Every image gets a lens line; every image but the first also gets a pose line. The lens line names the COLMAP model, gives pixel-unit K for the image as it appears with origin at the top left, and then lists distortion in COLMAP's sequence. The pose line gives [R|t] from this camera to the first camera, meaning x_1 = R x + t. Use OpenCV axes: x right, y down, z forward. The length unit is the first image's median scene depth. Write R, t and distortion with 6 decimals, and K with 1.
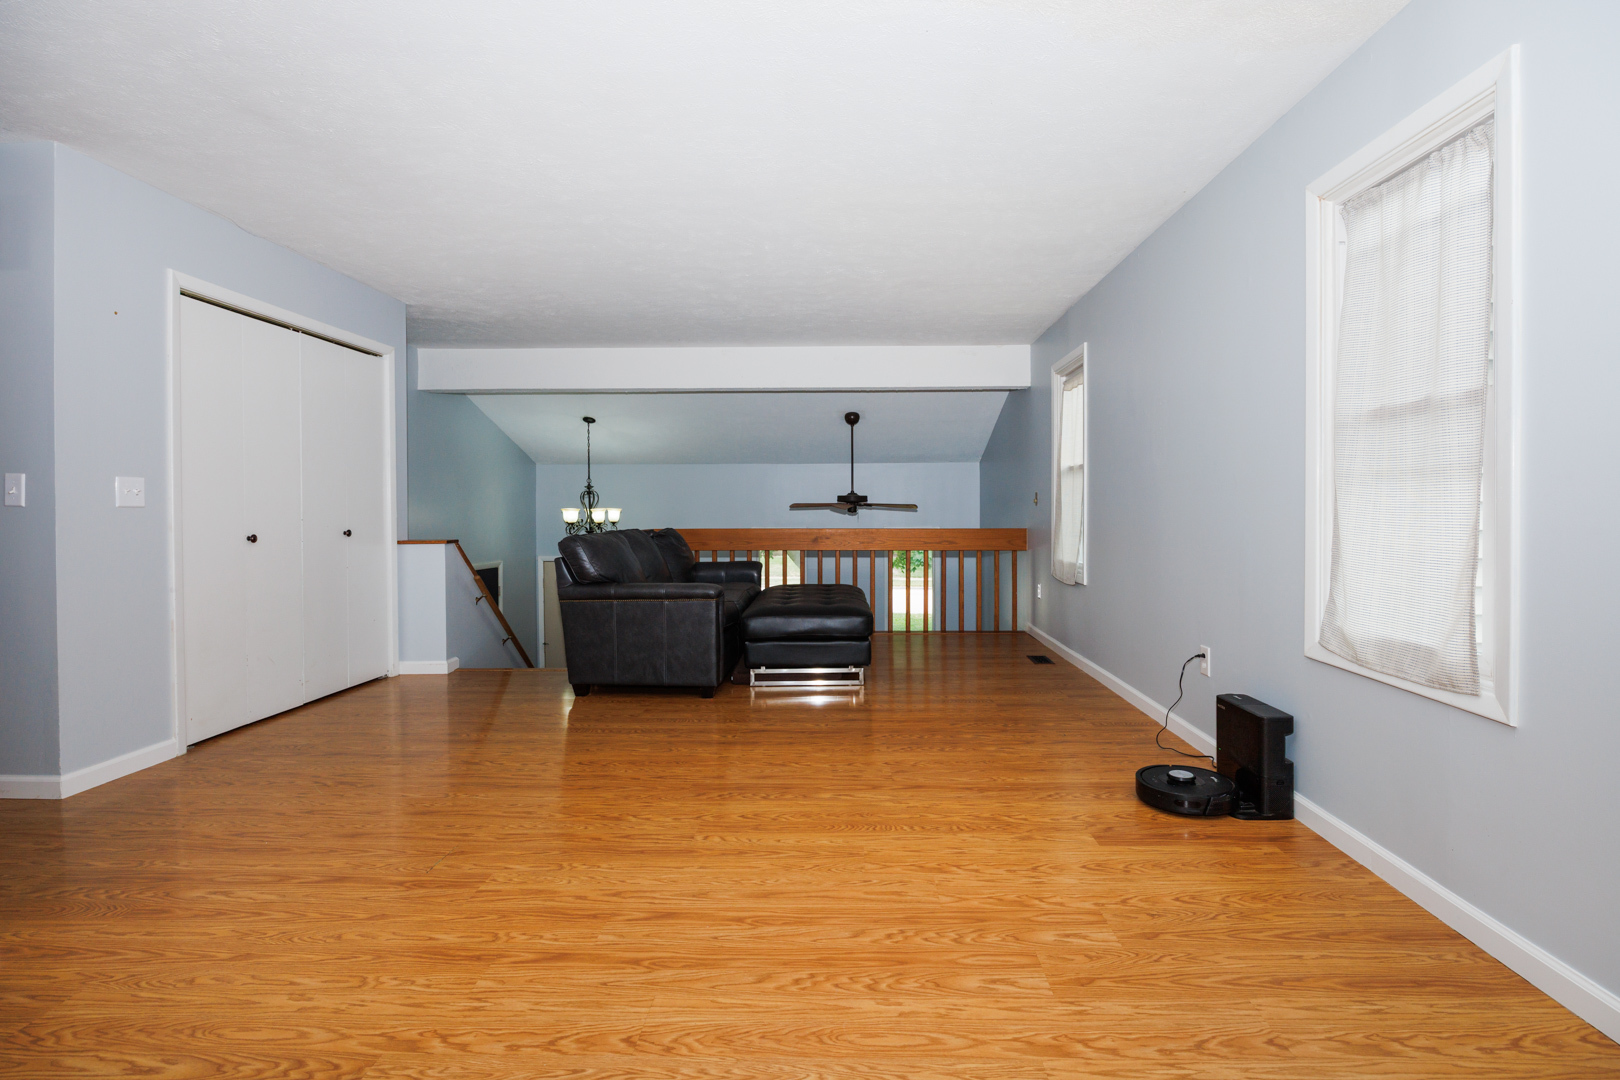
lens RADIAL K [[764.6, 0, 780.1], [0, 764.6, 512.2], [0, 0, 1]] dist [-0.013692, 0.000414]
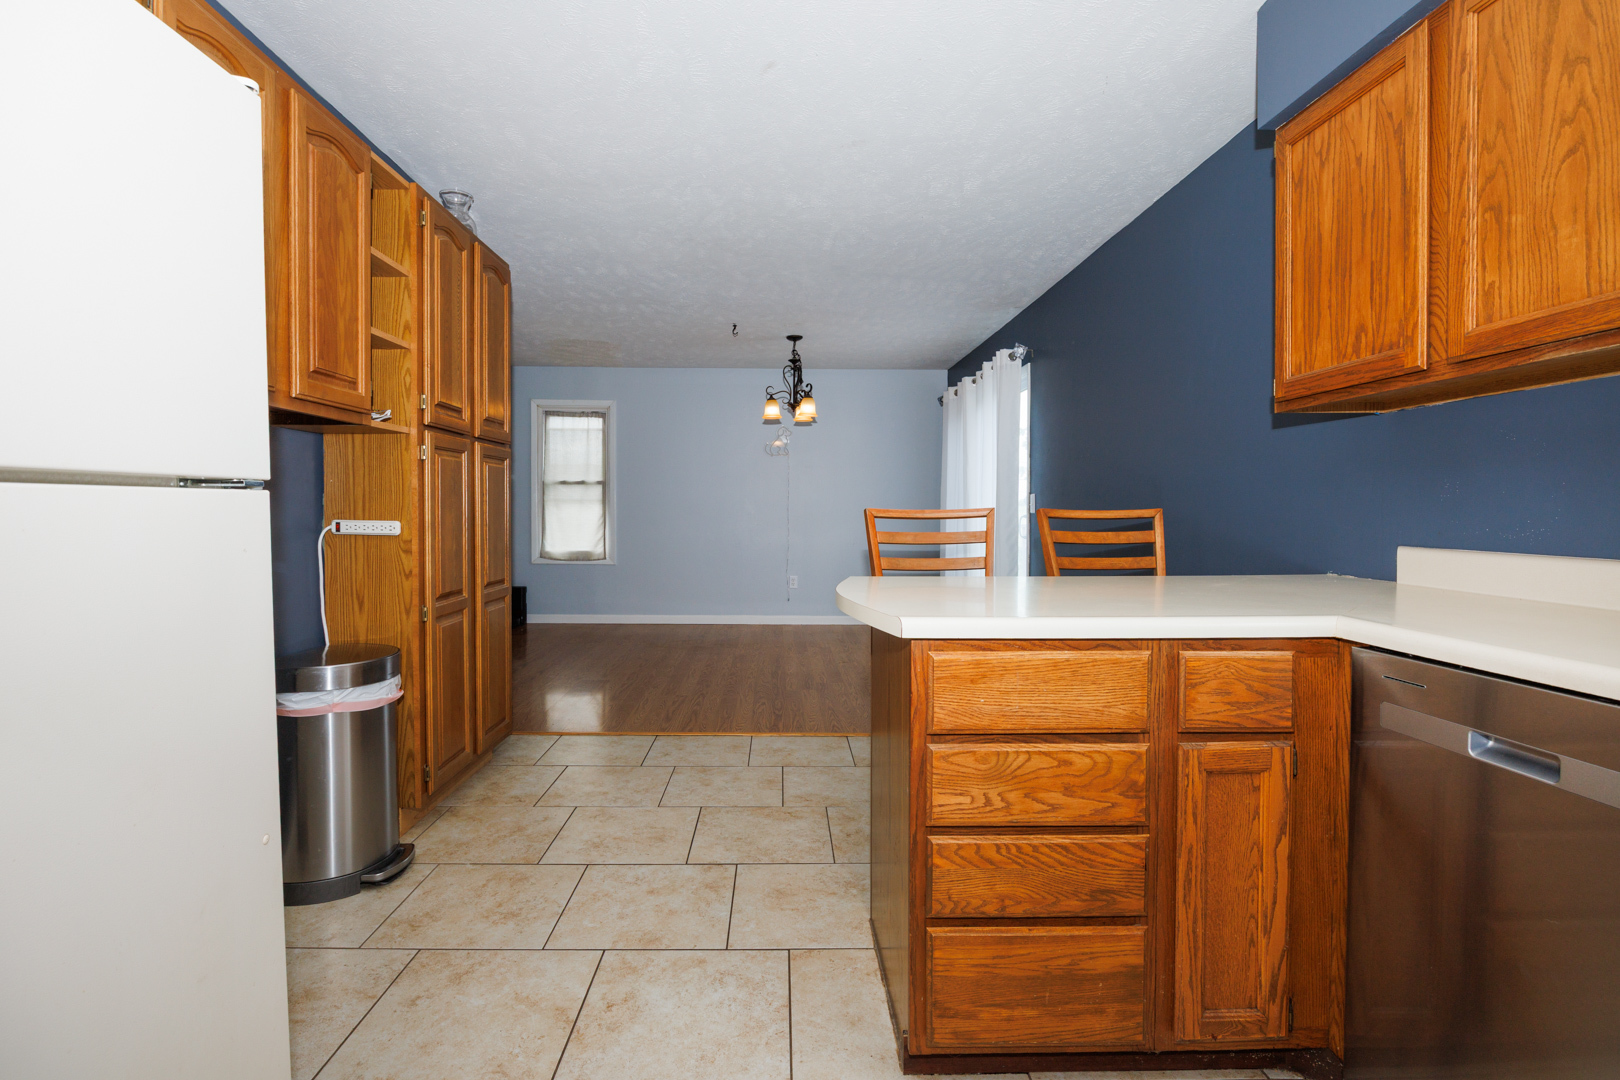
lens RADIAL K [[991.2, 0, 721.8], [0, 991.2, 526.0], [0, 0, 1]] dist [-0.023614, 0.000179]
pose [[0.026021, -0.012165, 0.999587, -2.971078], [0.002452, 0.999924, 0.012105, 0.005725], [-0.999658, 0.002136, 0.026049, 0.177107]]
